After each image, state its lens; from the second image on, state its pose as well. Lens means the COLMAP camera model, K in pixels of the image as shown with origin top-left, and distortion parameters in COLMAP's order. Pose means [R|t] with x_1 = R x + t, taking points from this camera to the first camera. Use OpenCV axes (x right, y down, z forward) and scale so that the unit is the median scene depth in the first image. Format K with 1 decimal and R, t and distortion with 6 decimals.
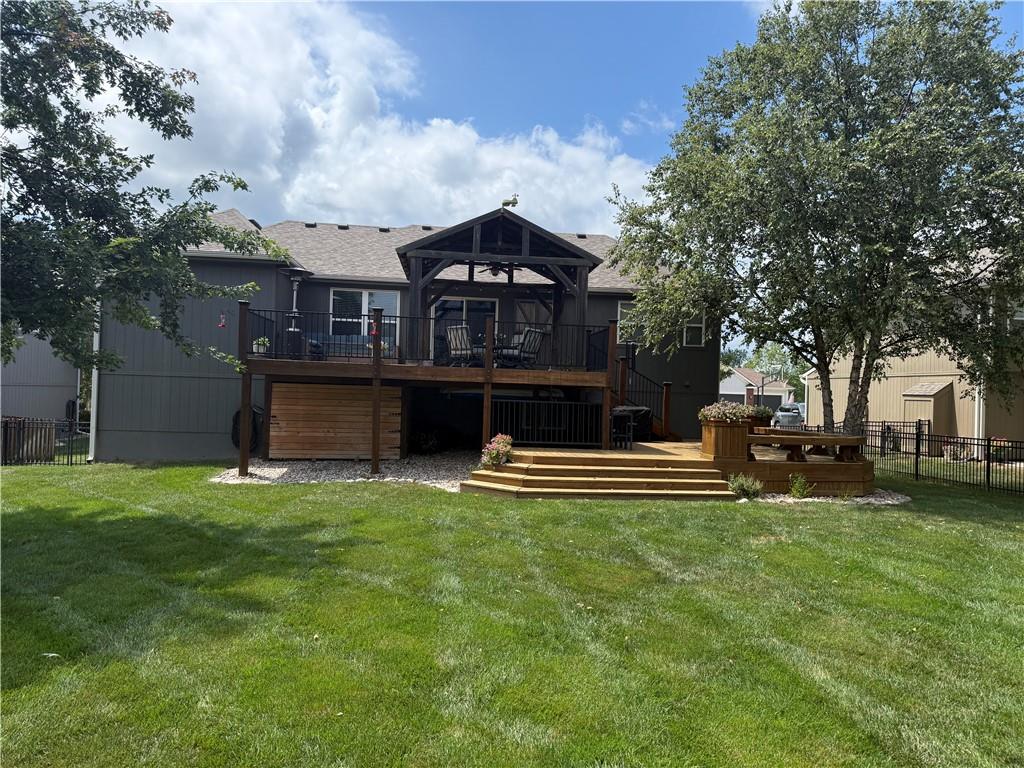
lens RADIAL K [[704.7, 0, 512.0], [0, 704.7, 384.0], [0, 0, 1]] dist [0.161721, -0.235395]
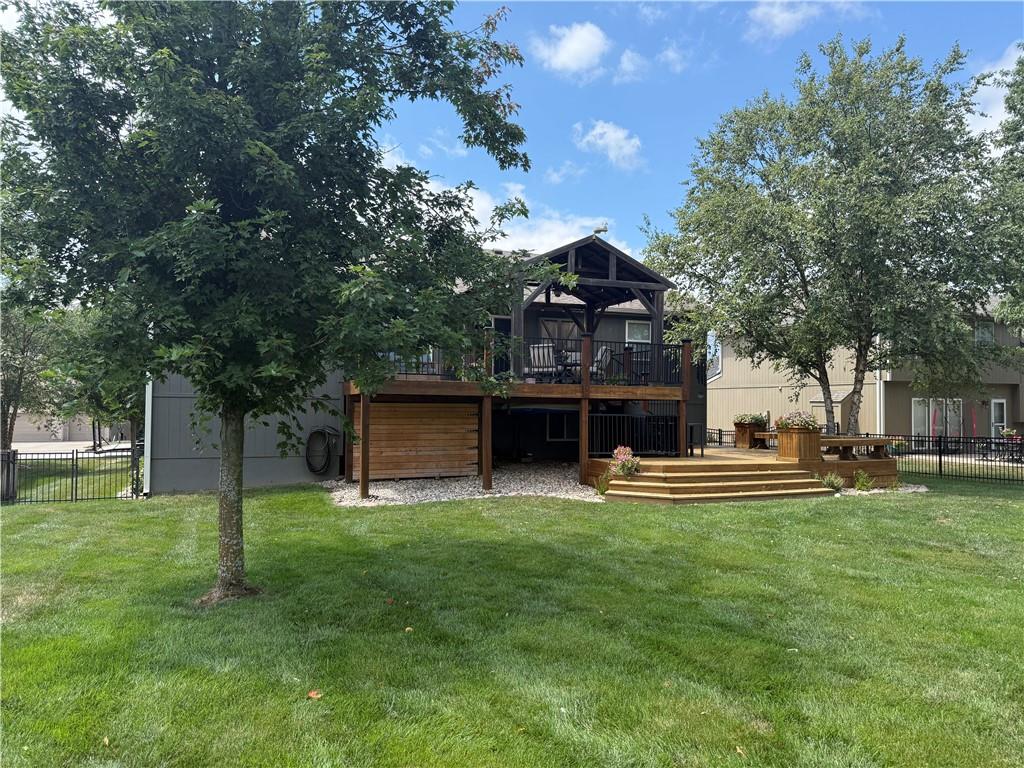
lens RADIAL K [[704.7, 0, 512.0], [0, 704.7, 384.0], [0, 0, 1]] dist [0.161721, -0.235395]
pose [[0.959113, -0.012415, 0.282752, -0.432149], [0.016929, 0.999765, -0.013527, -0.010666], [-0.282517, 0.017761, 0.959098, 0.012177]]
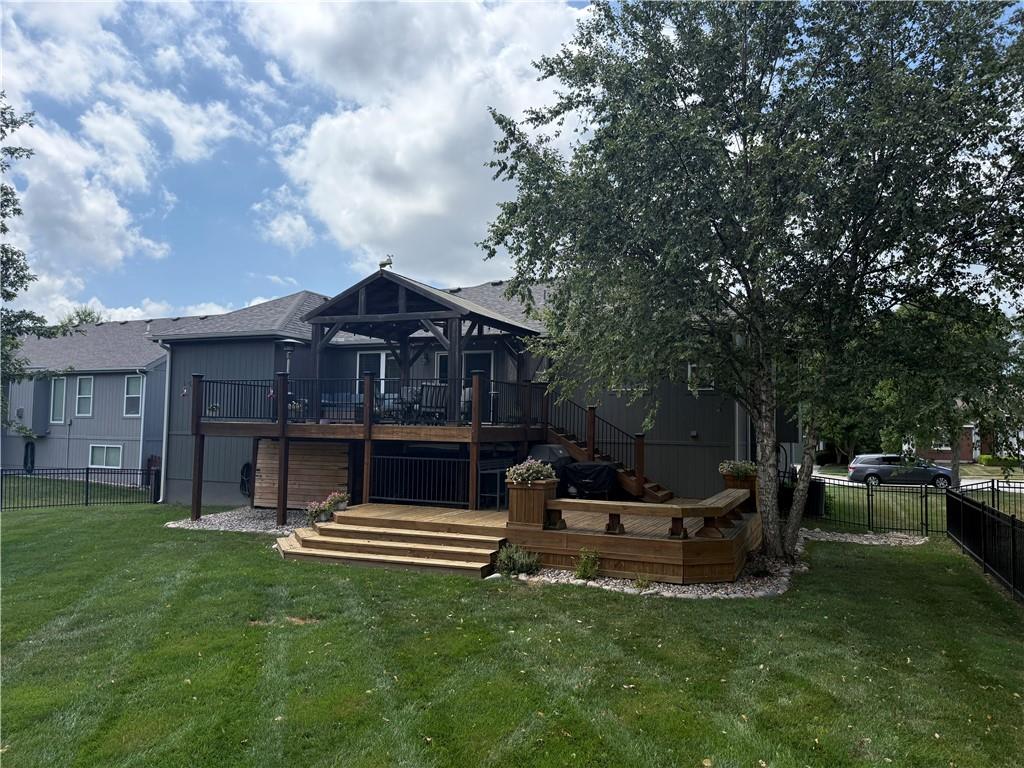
lens RADIAL K [[704.7, 0, 512.0], [0, 704.7, 384.0], [0, 0, 1]] dist [0.161721, -0.235395]
pose [[0.874929, -0.045469, -0.482112, 0.635168], [0.016153, 0.997768, -0.064788, -0.011652], [0.483982, 0.048897, 0.873711, 0.196684]]
